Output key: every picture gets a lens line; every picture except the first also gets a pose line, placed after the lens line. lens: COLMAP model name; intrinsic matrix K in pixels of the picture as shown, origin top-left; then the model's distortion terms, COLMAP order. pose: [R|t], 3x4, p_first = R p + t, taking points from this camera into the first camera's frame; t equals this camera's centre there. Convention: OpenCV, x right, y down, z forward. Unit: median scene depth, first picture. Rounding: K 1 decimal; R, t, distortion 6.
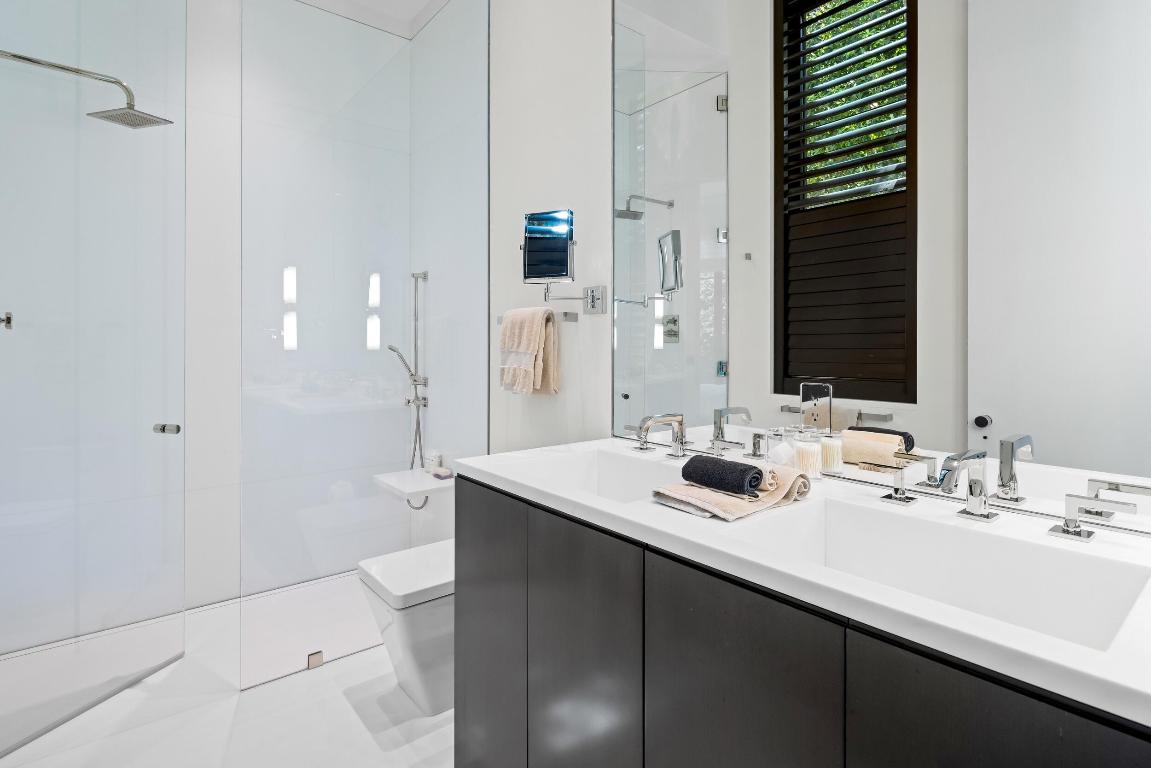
lens RADIAL K [[568.1, 0, 573.1], [0, 568.1, 349.2], [0, 0, 1]] dist [0.001858, 0.000266]
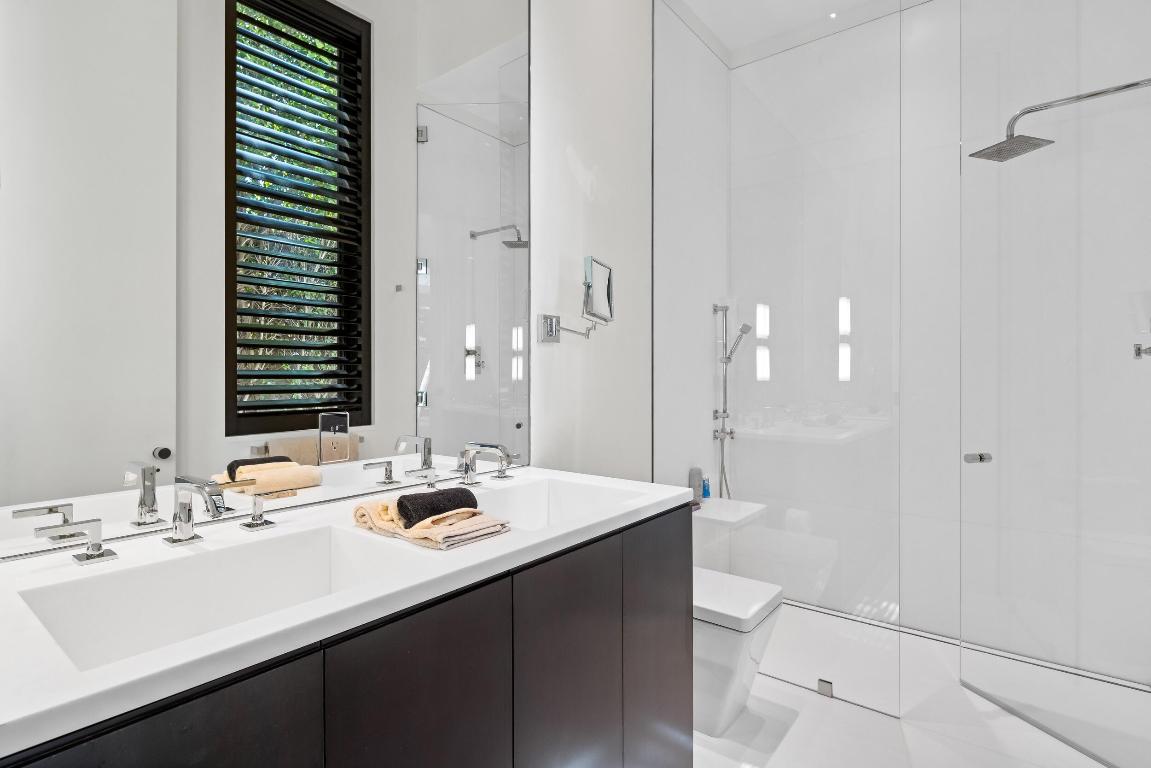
lens RADIAL K [[581.4, 0, 575.5], [0, 581.4, 384.0], [0, 0, 1]] dist [-0.002333, -0.000313]
pose [[0.222440, 0.009450, -0.974901, 0.656723], [-0.003096, 0.999955, 0.008986, -0.002800], [0.974942, 0.001019, 0.222459, 0.515644]]
